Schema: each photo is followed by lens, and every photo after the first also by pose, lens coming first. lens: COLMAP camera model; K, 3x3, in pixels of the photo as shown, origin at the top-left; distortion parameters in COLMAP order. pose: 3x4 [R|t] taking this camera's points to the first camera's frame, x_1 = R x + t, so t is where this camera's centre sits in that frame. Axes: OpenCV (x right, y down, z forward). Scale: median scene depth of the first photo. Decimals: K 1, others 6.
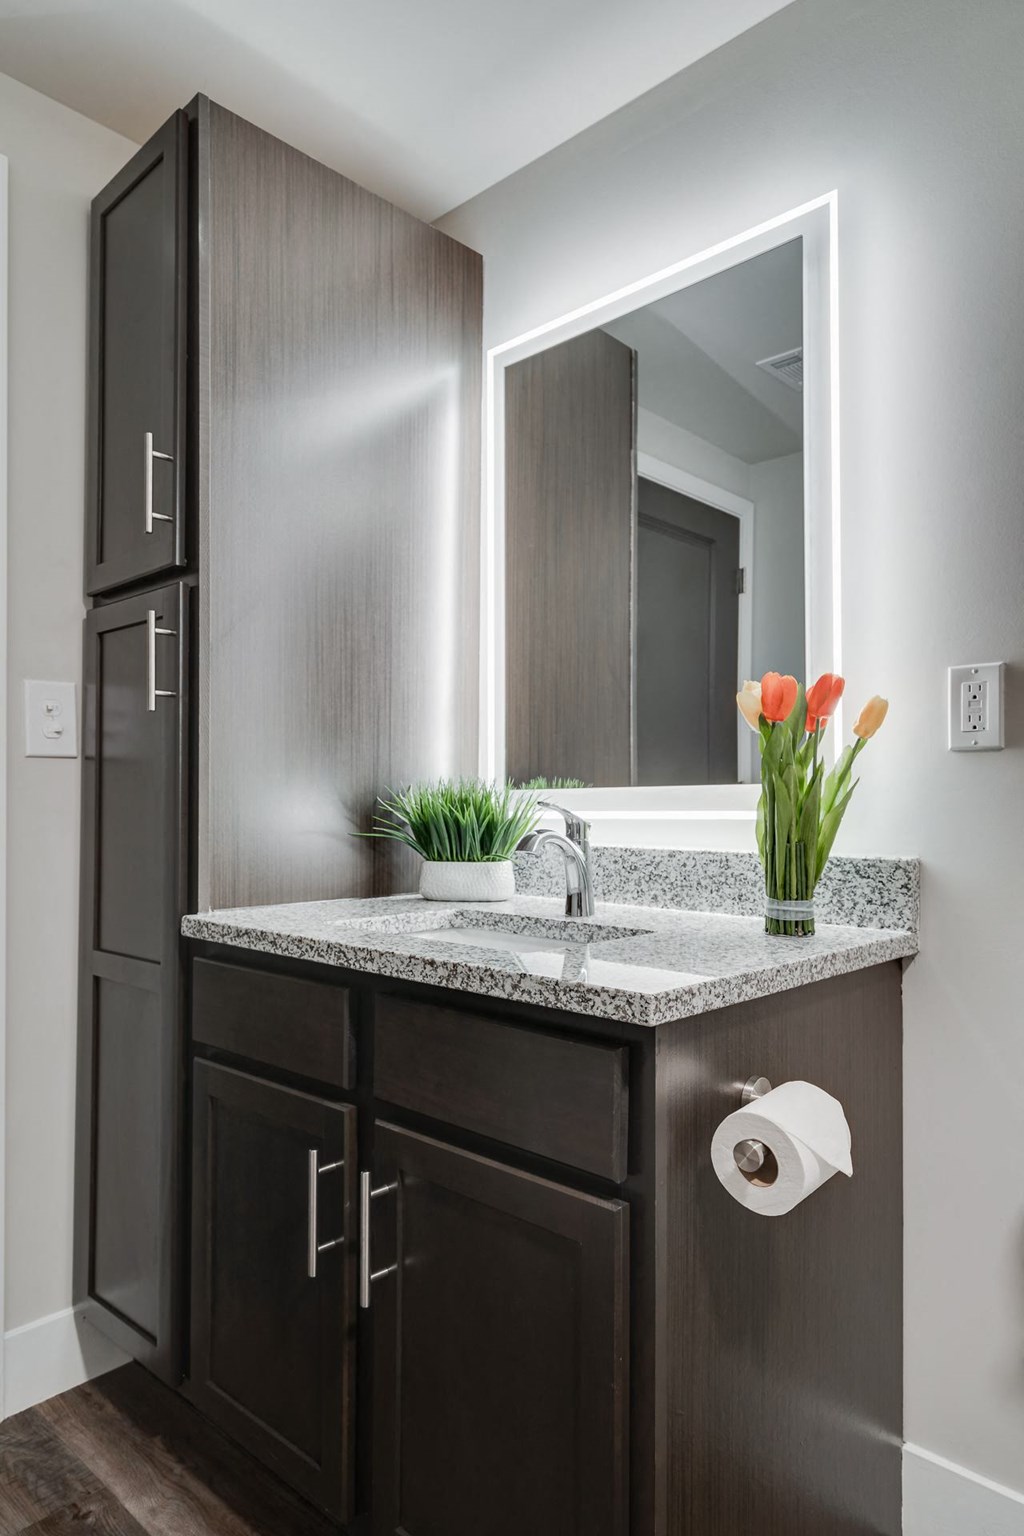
lens RADIAL K [[957.7, 0, 511.7], [0, 957.7, 798.2], [0, 0, 1]] dist [-0.001370, 0.000023]
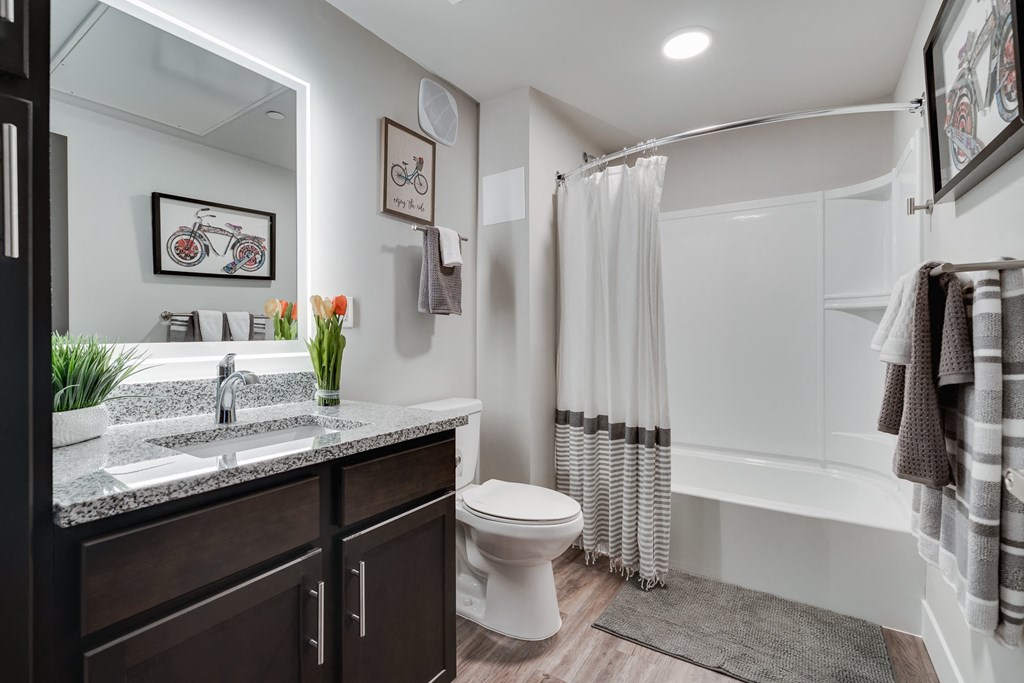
lens RADIAL K [[465.1, 0, 514.2], [0, 465.1, 336.7], [0, 0, 1]] dist [-0.001776, -0.000156]
pose [[-0.173726, -0.007335, 0.984767, -0.854868], [-0.008600, 0.999945, 0.005931, -0.034740], [-0.984757, -0.007438, -0.173779, 0.702974]]
